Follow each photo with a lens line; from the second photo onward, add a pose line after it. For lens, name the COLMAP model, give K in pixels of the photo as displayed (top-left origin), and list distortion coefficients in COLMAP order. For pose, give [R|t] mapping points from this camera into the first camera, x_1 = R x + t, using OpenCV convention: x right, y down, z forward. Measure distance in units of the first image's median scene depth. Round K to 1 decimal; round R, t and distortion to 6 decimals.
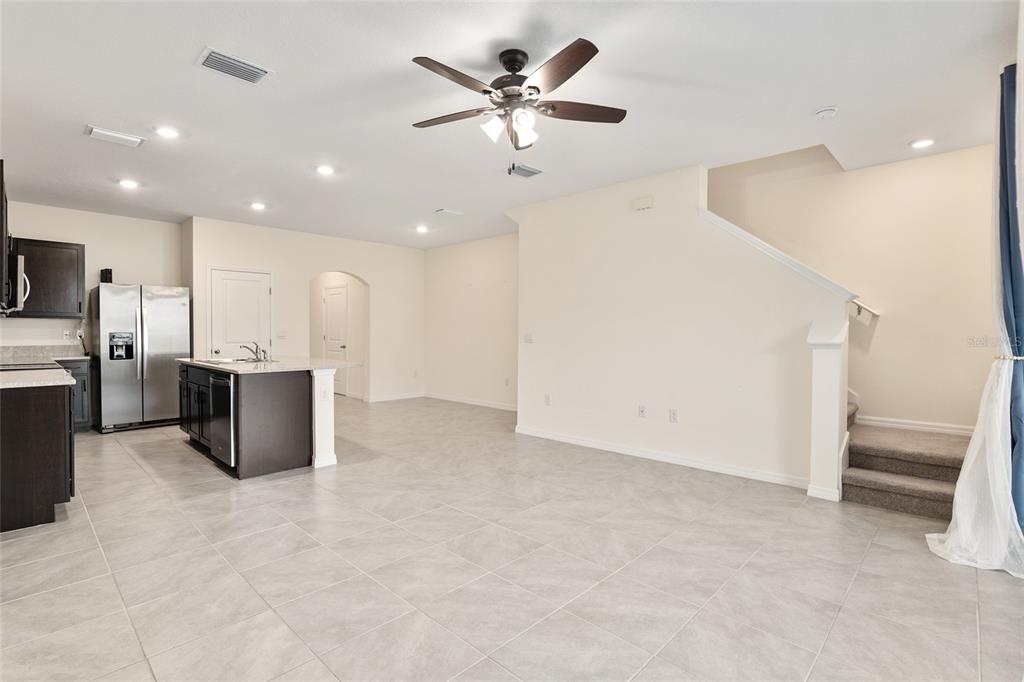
lens RADIAL K [[479.1, 0, 507.0], [0, 479.1, 338.2], [0, 0, 1]] dist [-0.005019, -0.000591]
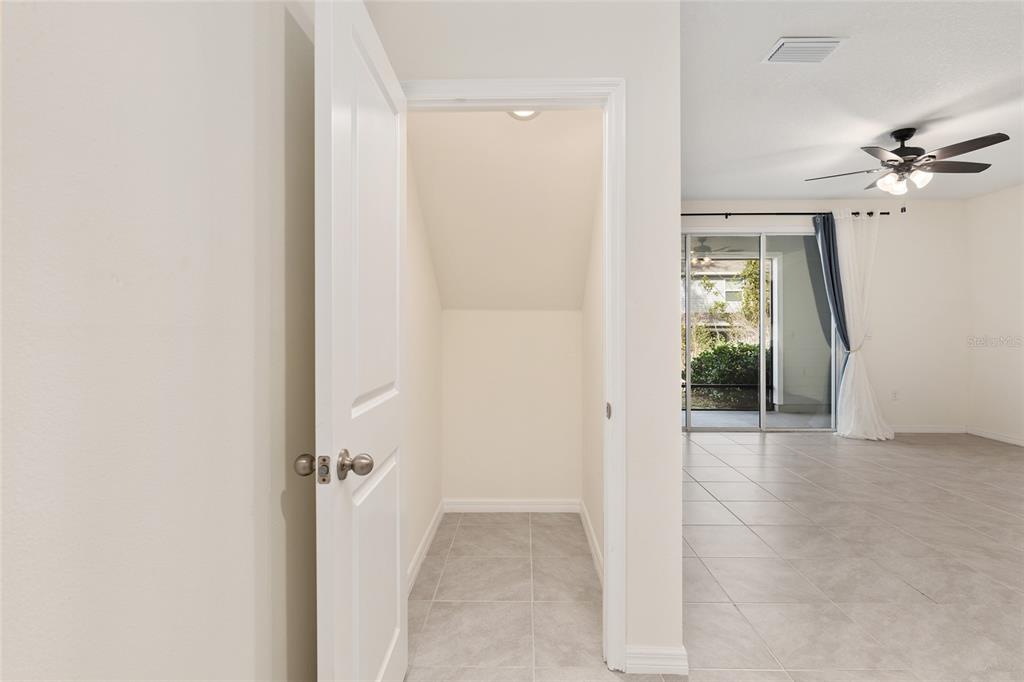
lens RADIAL K [[510.2, 0, 516.2], [0, 510.2, 331.4], [0, 0, 1]] dist [0.000594, 0.000358]
pose [[-0.688996, -0.005764, 0.724742, -0.248638], [0.008043, 0.999846, 0.015599, -0.031060], [-0.724720, 0.016577, -0.688844, 2.424086]]
